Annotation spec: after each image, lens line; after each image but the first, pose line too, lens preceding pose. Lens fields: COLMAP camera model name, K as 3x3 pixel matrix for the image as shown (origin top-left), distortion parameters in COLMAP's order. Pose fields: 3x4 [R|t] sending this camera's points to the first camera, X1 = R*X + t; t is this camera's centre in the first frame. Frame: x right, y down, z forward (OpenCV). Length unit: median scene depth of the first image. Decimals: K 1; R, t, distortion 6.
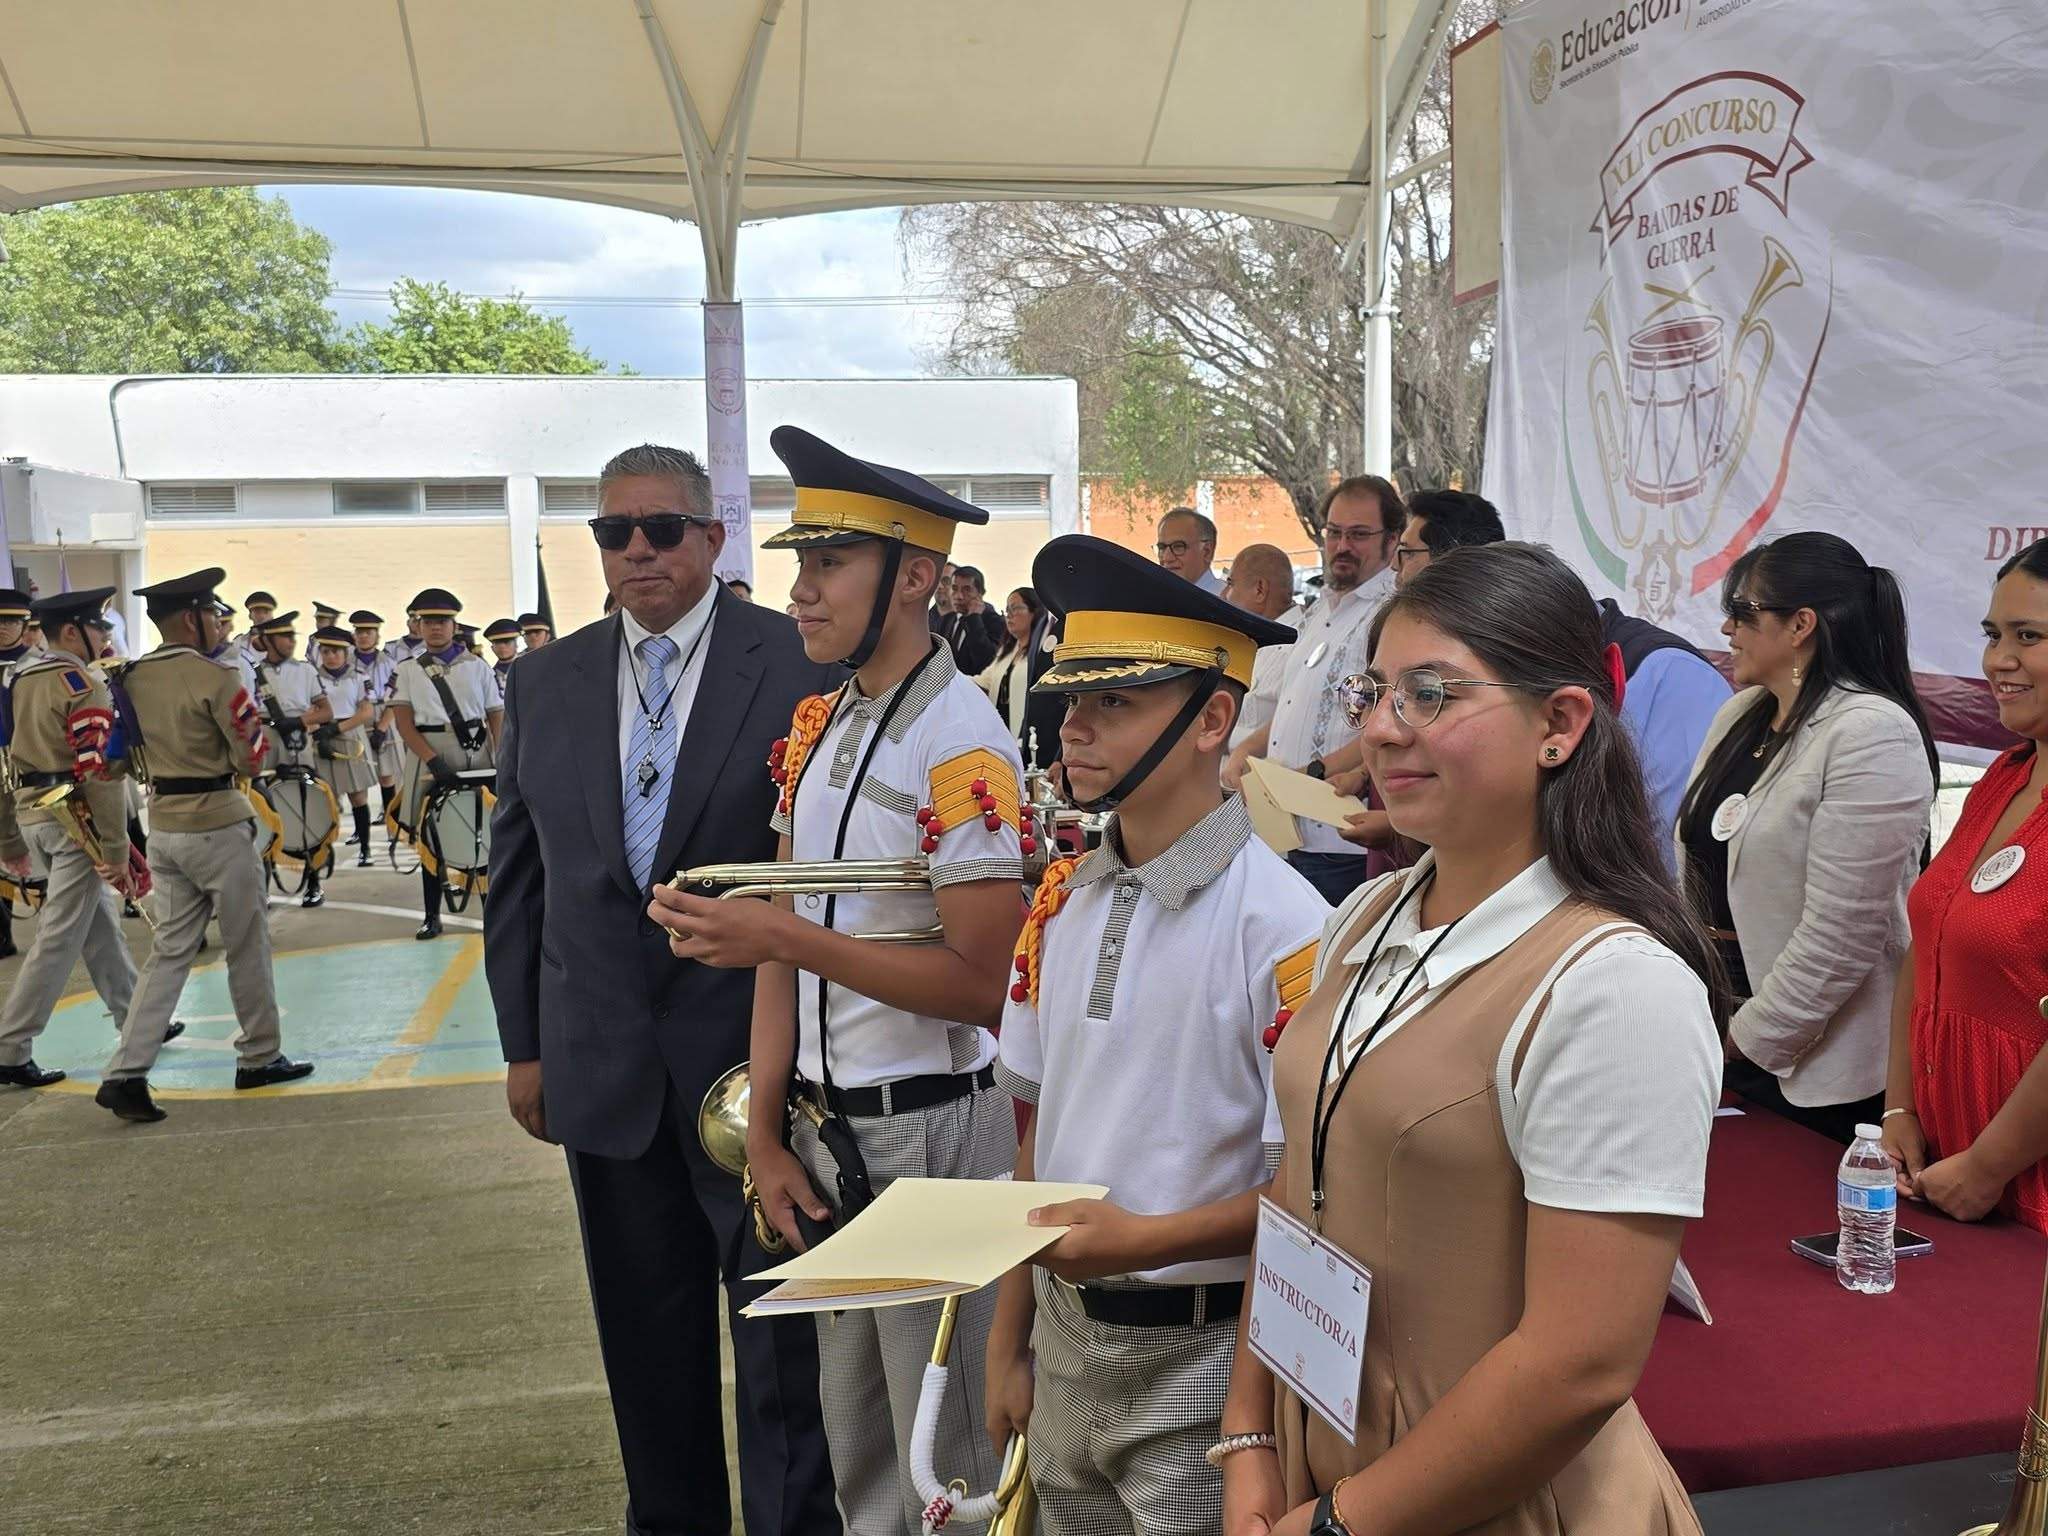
lens RADIAL K [[2022.5, 0, 1033.4], [0, 2022.5, 748.9], [0, 0, 1]] dist [0.037165, 0.000000]
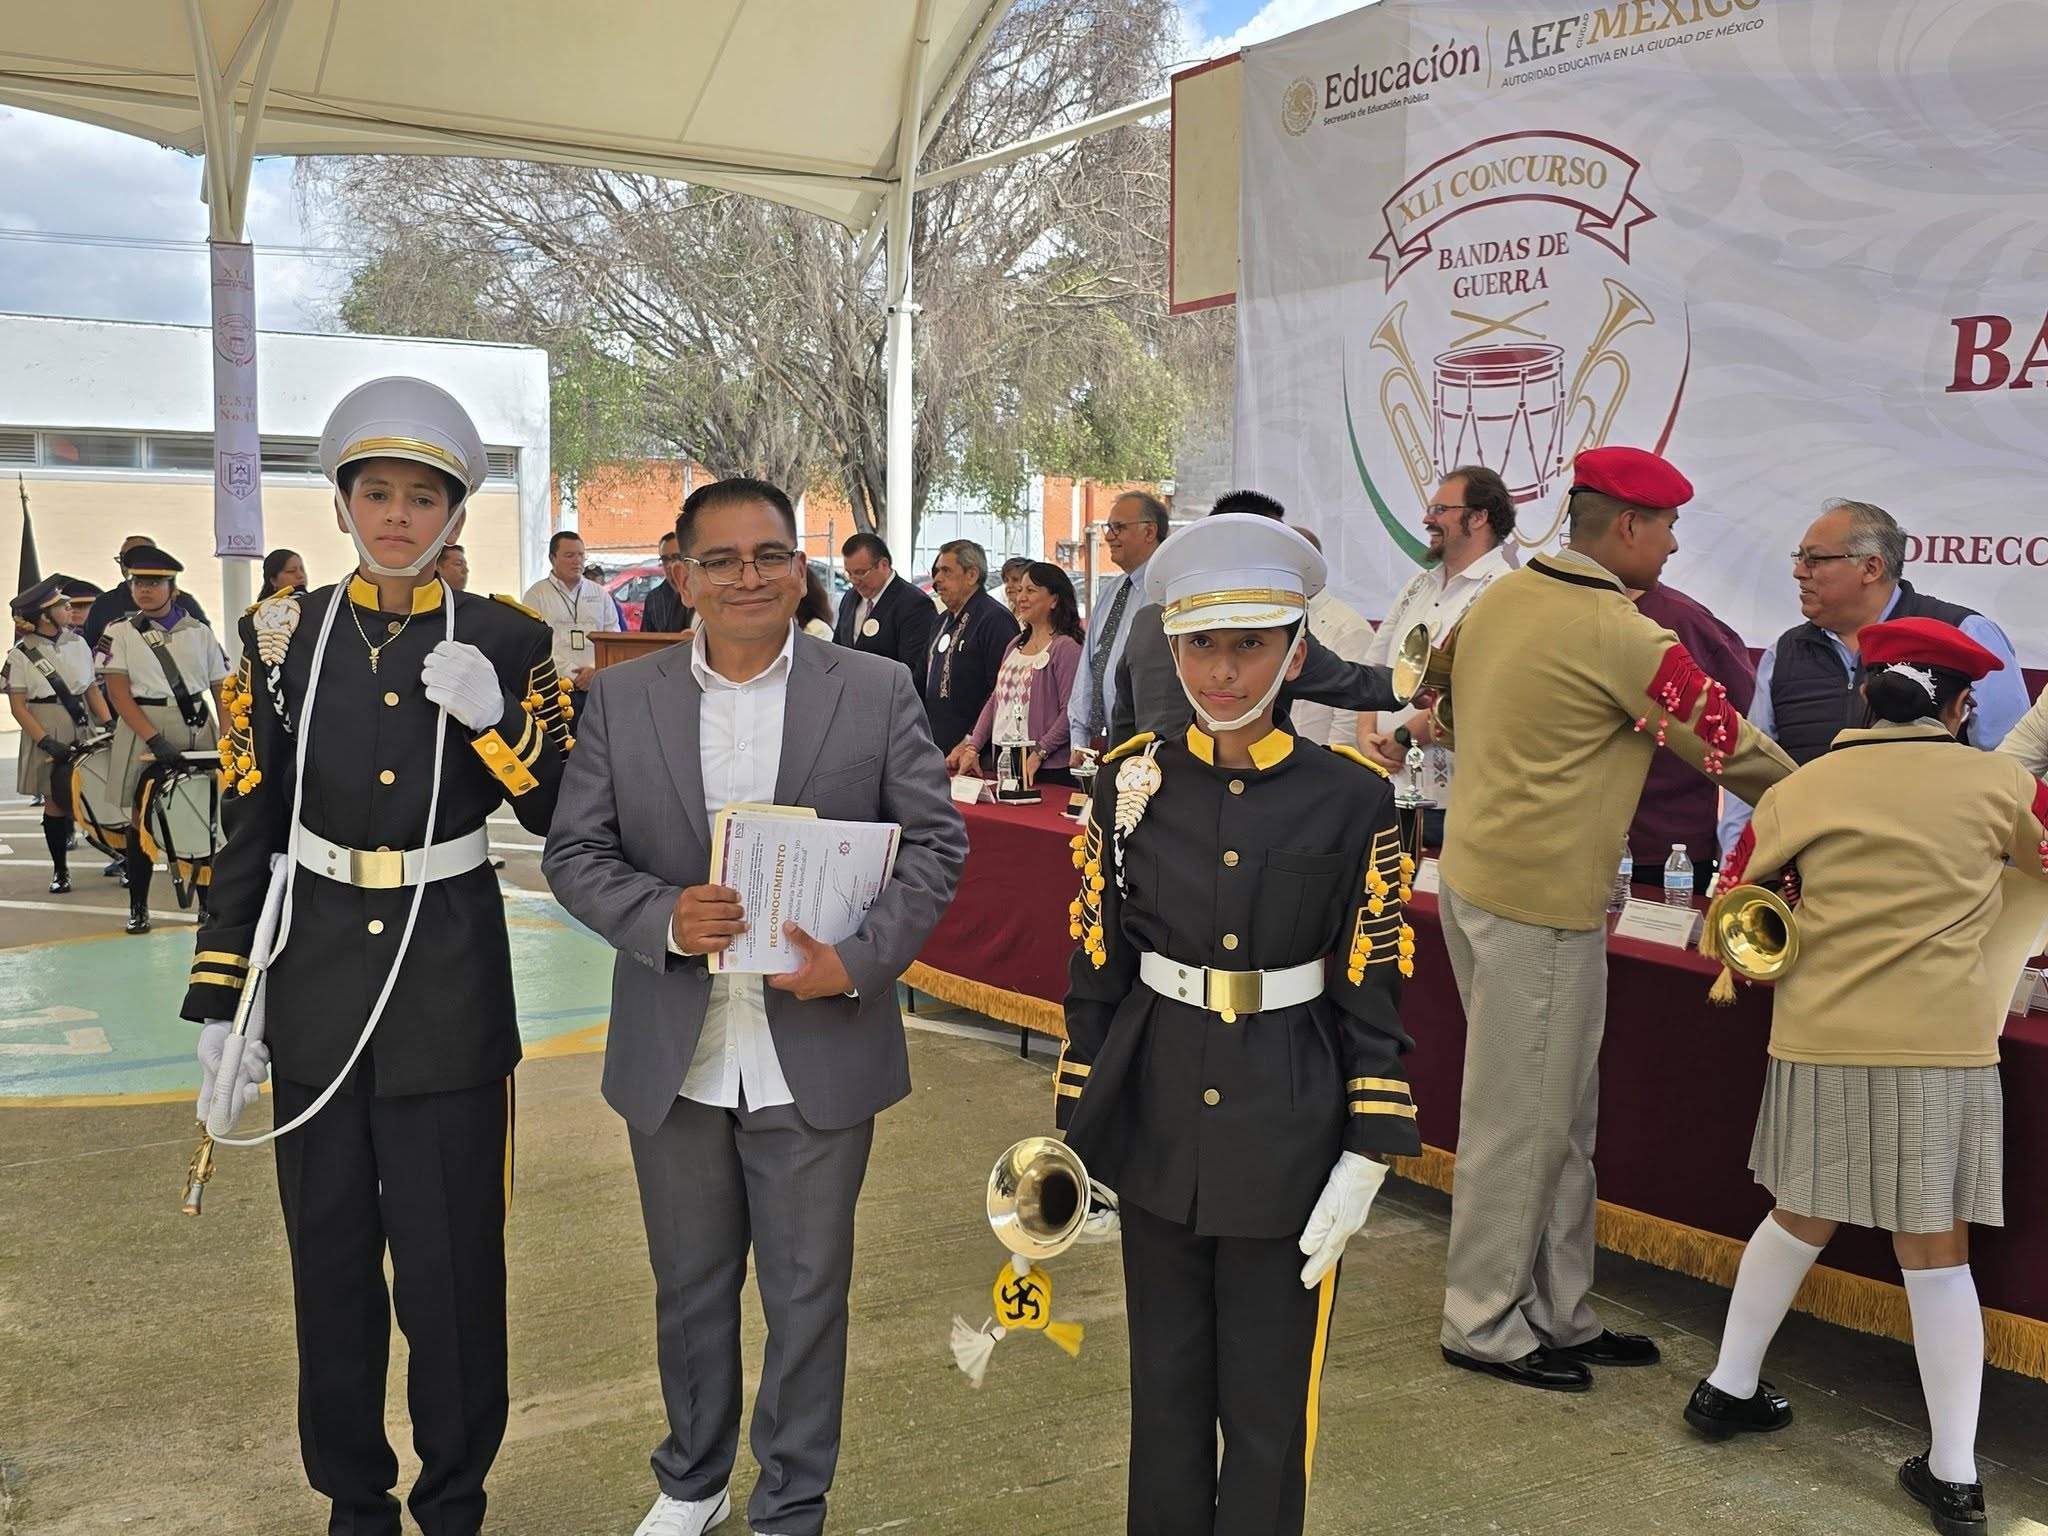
lens RADIAL K [[2022.5, 0, 1022.2], [0, 2022.5, 780.9], [0, 0, 1]] dist [0.037165, 0.000000]
pose [[0.937251, -0.007428, 0.348575, -0.306610], [0.000596, 0.999806, 0.019704, 0.009497], [-0.348654, -0.018260, 0.937074, 0.022503]]
